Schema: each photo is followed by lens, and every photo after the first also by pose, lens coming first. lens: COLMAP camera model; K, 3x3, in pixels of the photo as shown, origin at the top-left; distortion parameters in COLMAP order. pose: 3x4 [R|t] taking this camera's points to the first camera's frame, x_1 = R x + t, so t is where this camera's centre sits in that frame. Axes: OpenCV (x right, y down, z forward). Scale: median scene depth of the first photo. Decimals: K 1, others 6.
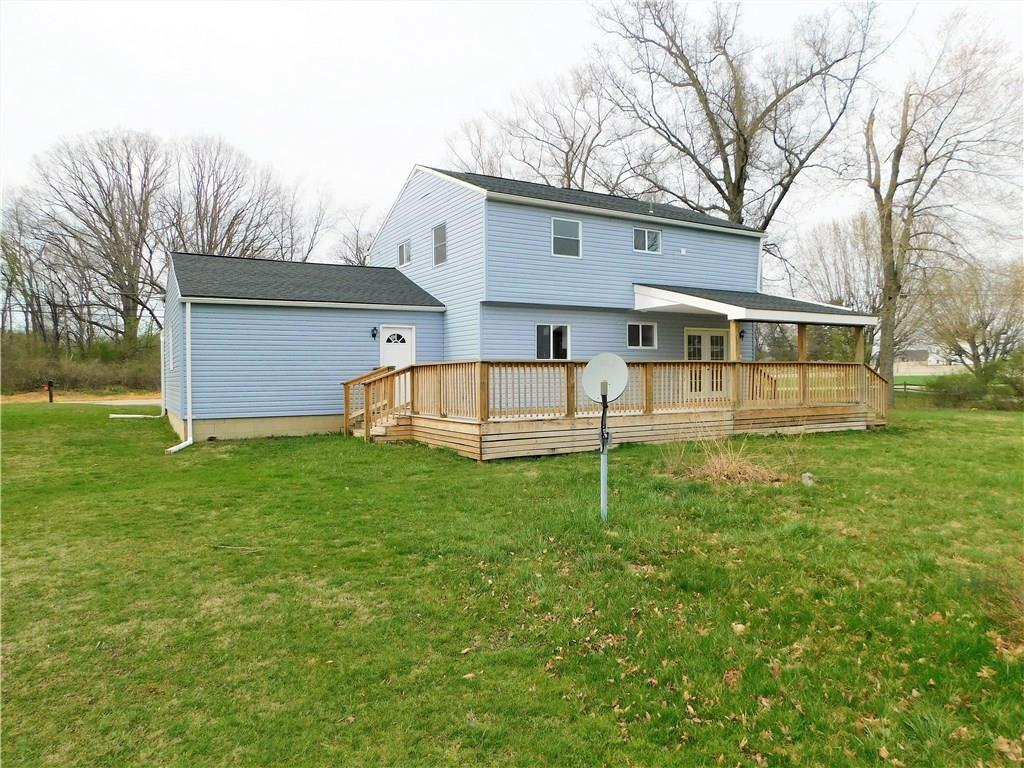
lens RADIAL K [[669.3, 0, 508.7], [0, 669.3, 388.1], [0, 0, 1]] dist [-0.033345, 0.003670]
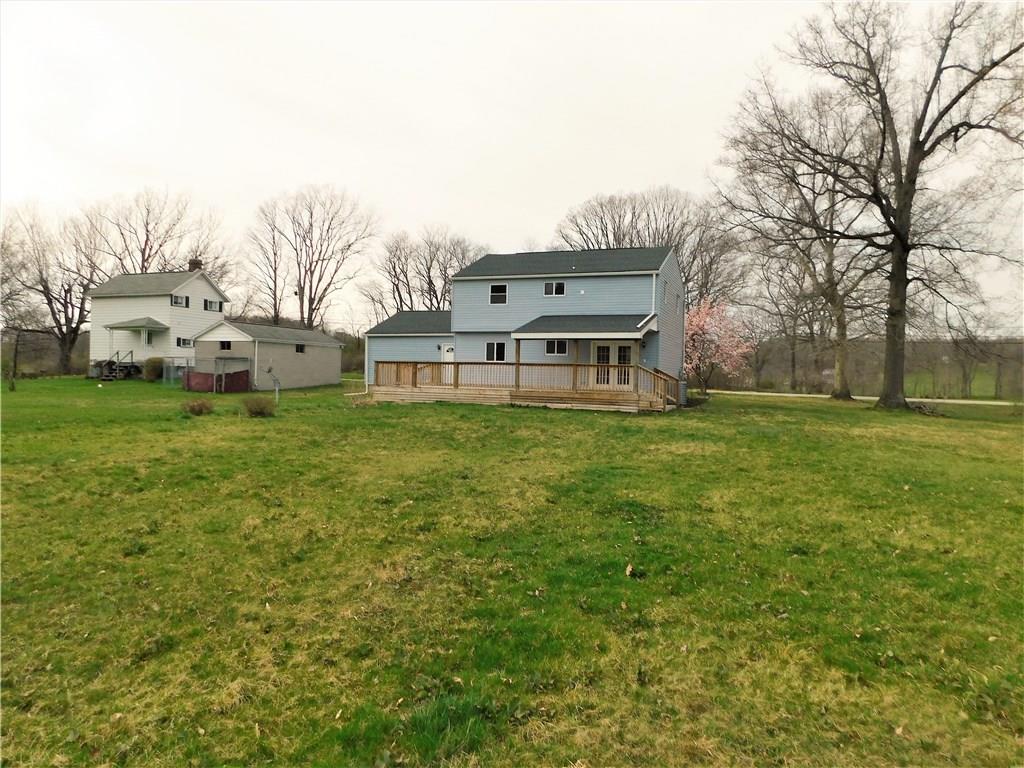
lens RADIAL K [[669.3, 0, 508.7], [0, 669.3, 388.1], [0, 0, 1]] dist [-0.033345, 0.003670]
pose [[0.626085, 0.038797, -0.778789, 1.501601], [-0.042973, 0.998960, 0.015218, 0.001130], [0.778569, 0.023939, 0.627102, -0.109763]]
